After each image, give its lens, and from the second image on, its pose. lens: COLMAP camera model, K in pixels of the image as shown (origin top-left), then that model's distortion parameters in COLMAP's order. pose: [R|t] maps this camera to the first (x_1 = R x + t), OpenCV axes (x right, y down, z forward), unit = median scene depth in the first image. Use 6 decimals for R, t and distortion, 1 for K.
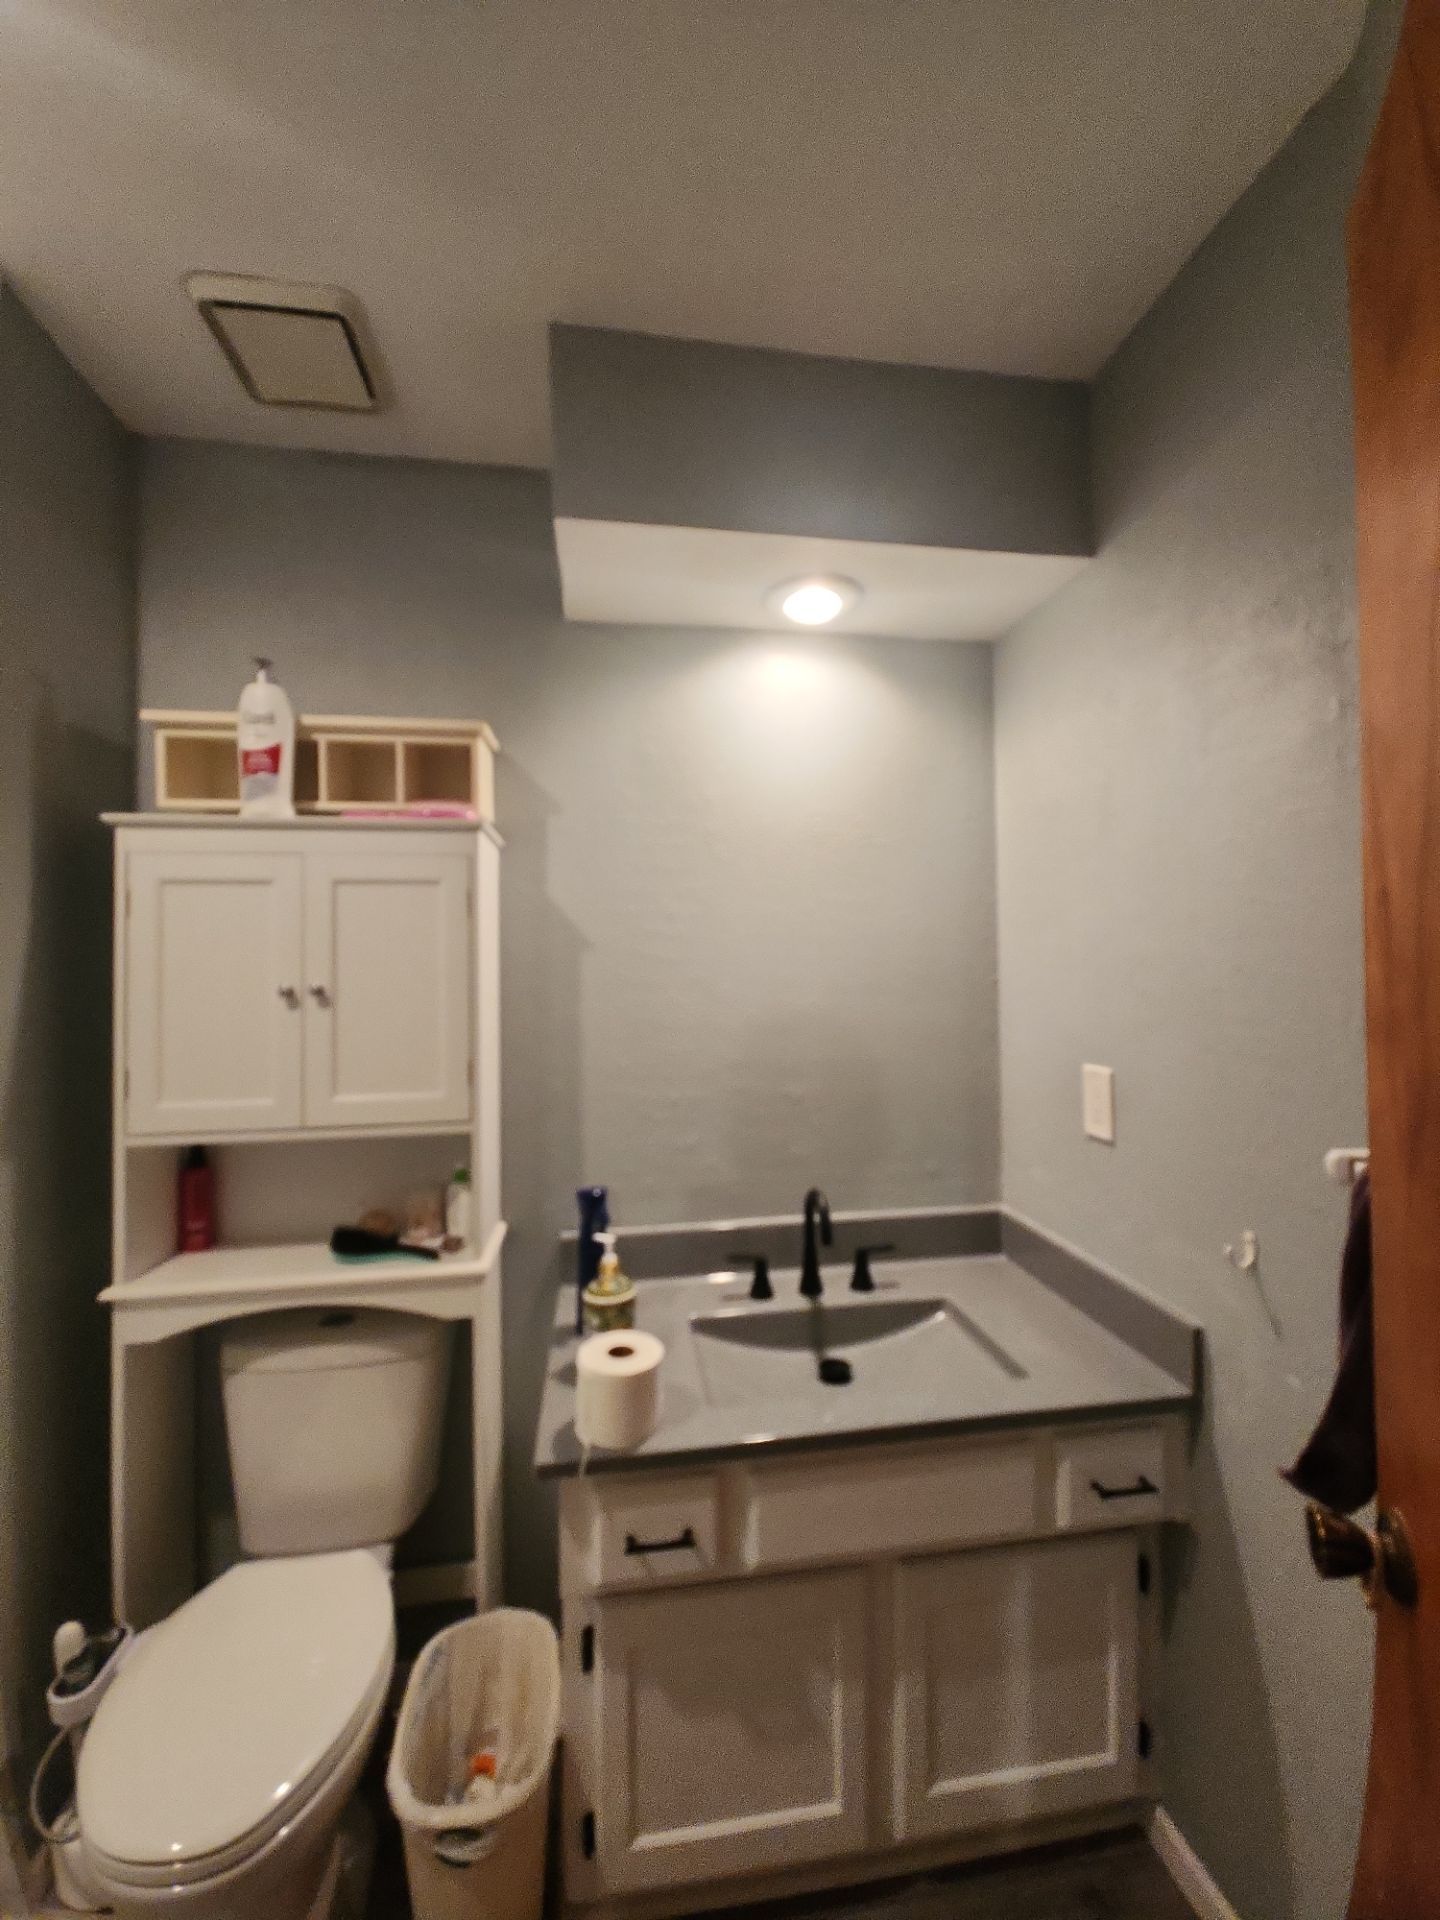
lens RADIAL K [[776.0, 0, 717.3], [0, 776.0, 951.0], [0, 0, 1]] dist [0.009450, -0.008419]
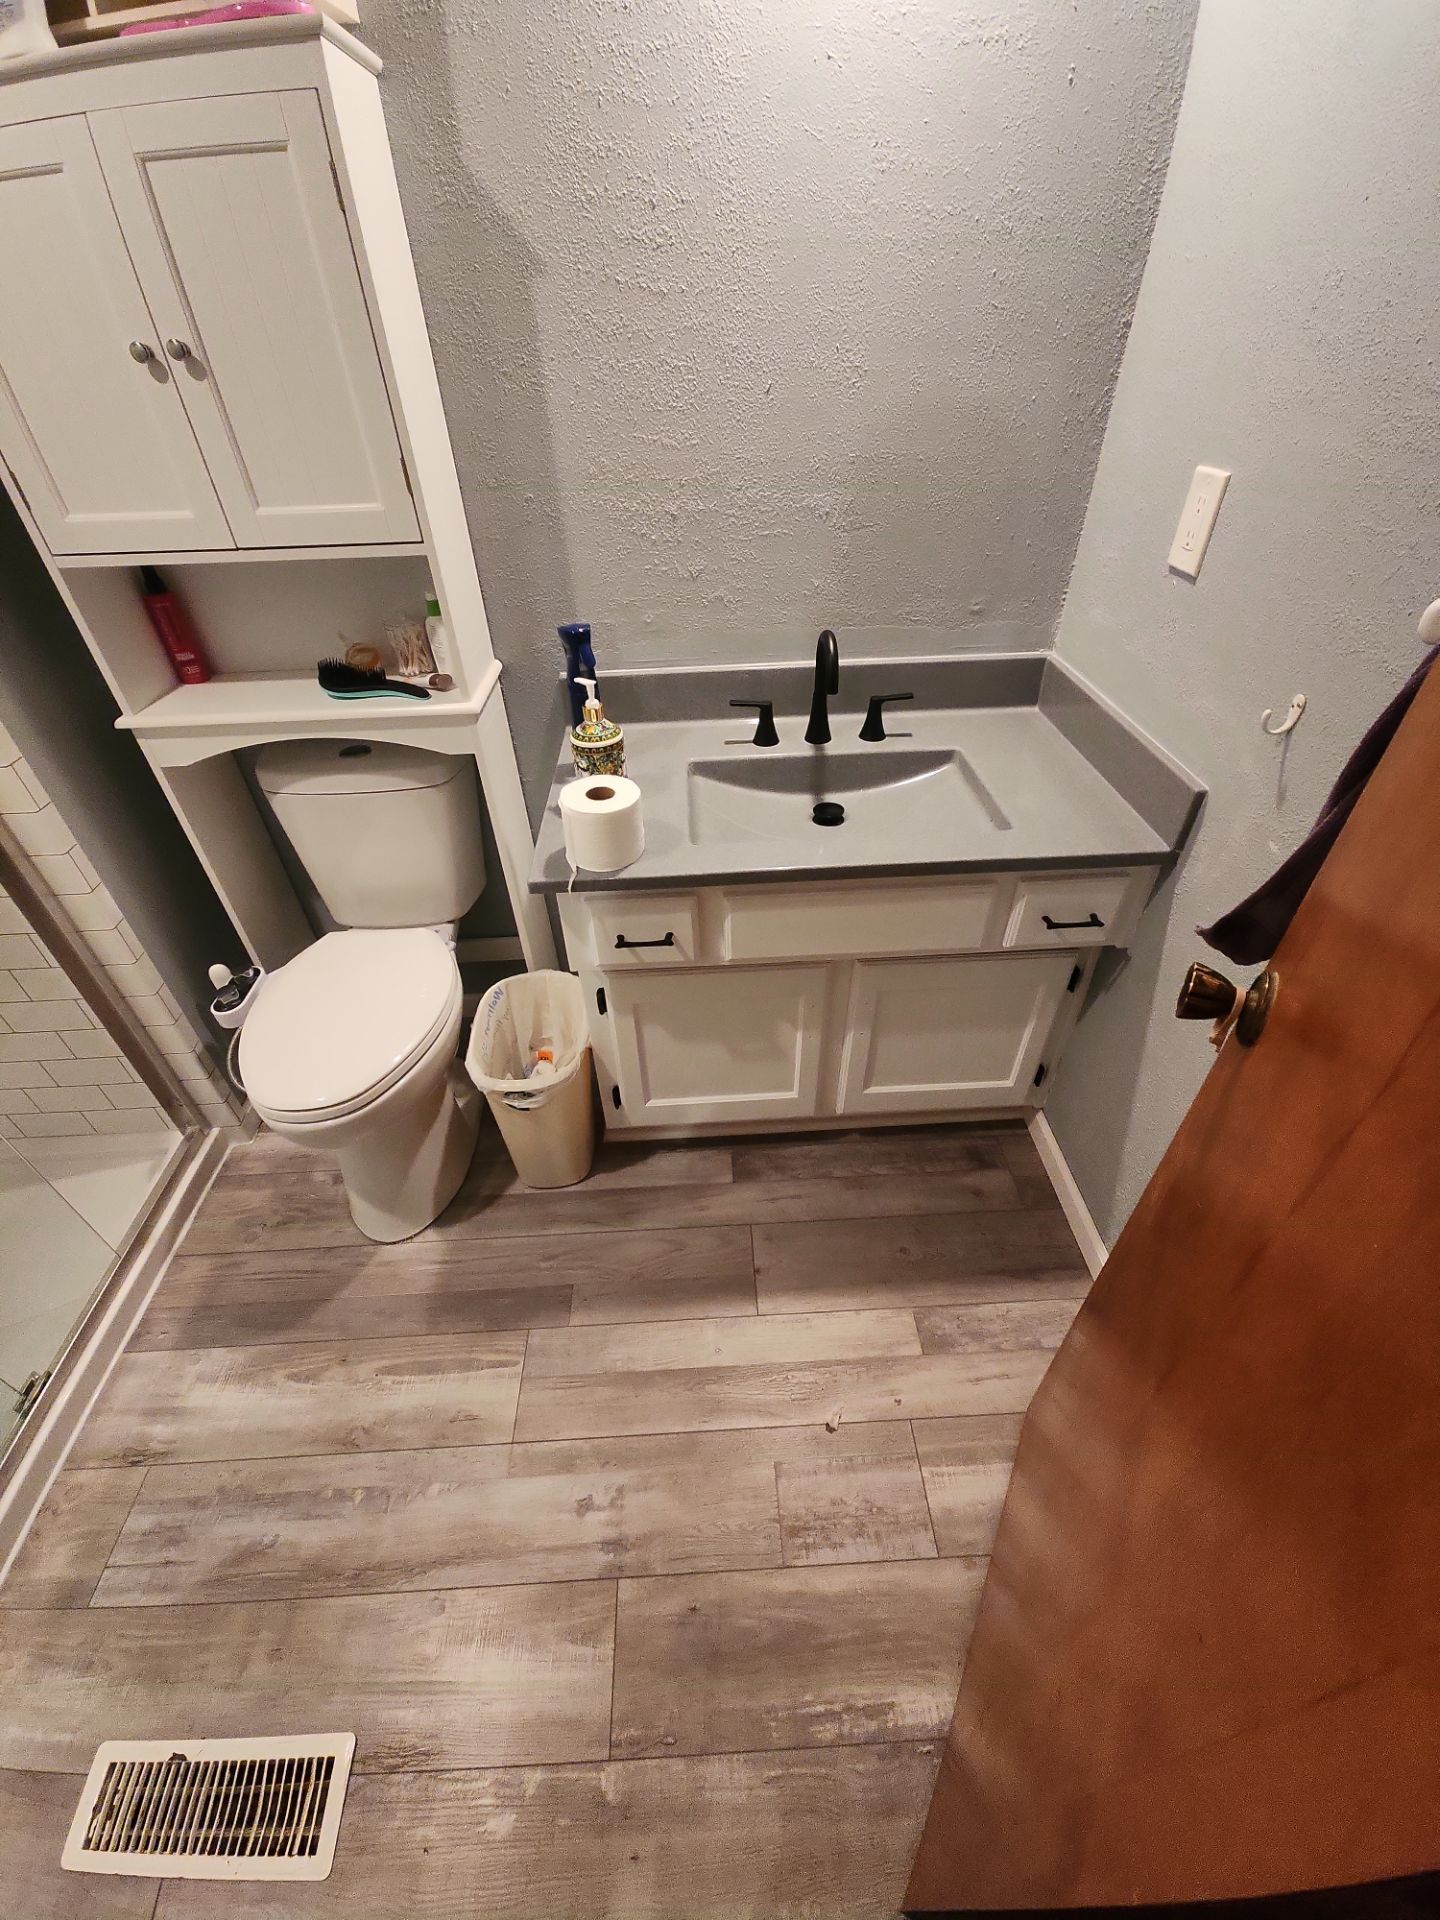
lens RADIAL K [[776.0, 0, 725.7], [0, 776.0, 959.3], [0, 0, 1]] dist [0.009450, -0.008419]
pose [[0.995067, 0.054256, -0.083058, 0.120421], [0.012837, 0.759751, 0.650087, 0.016669], [0.098375, -0.647946, 0.755307, 0.088976]]
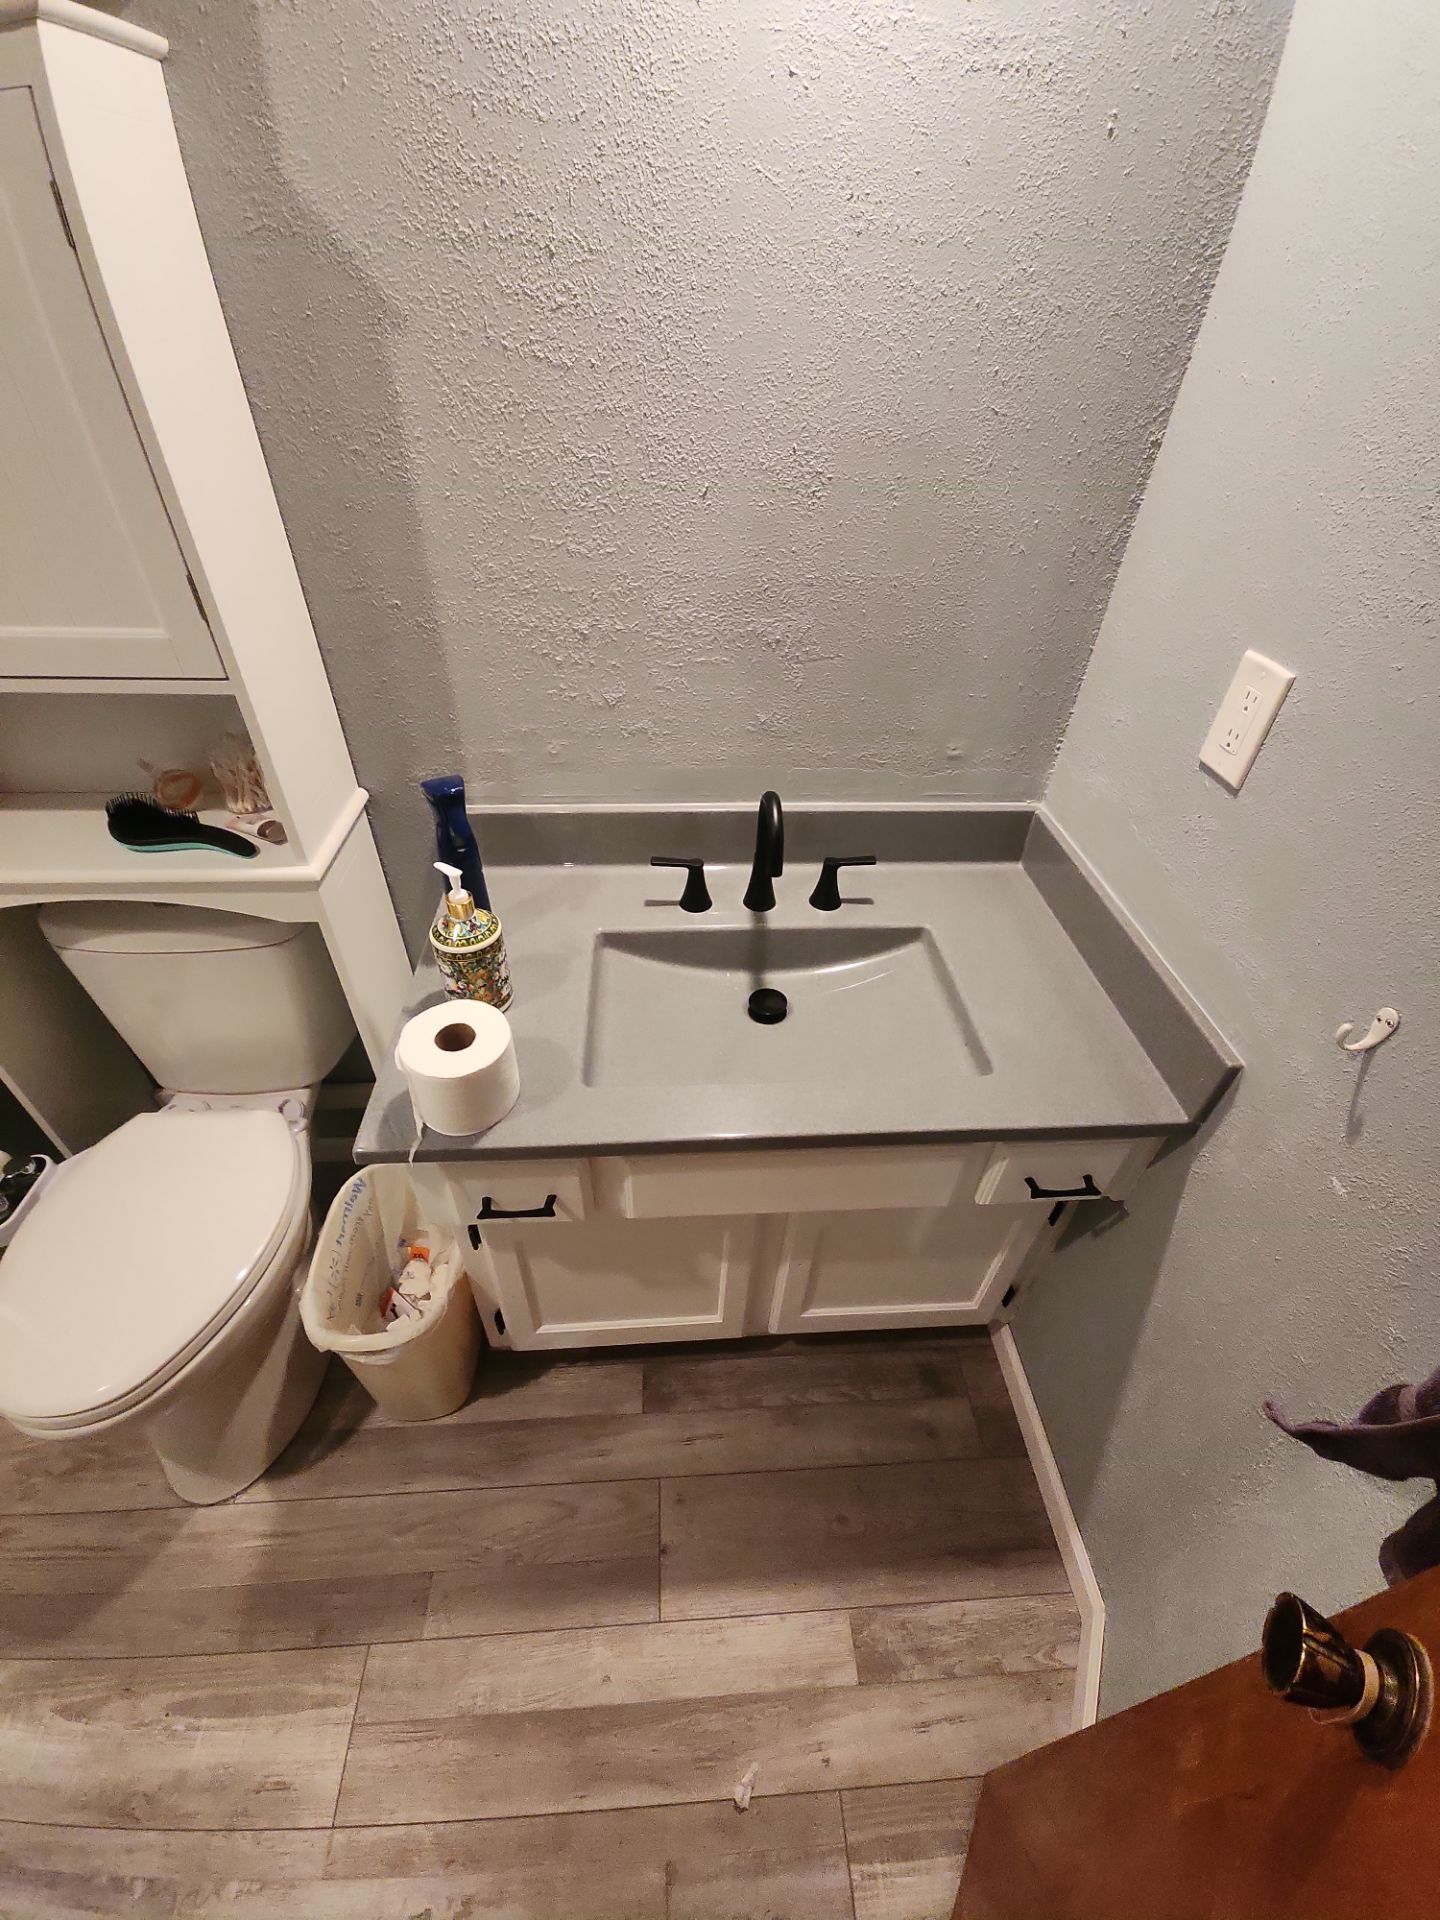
lens RADIAL K [[776.0, 0, 725.4], [0, 776.0, 953.2], [0, 0, 1]] dist [0.009450, -0.008419]
pose [[0.995694, 0.087877, -0.029499, 0.135742], [-0.047306, 0.755391, 0.653564, -0.049958], [0.079717, -0.649355, 0.756296, 0.433645]]
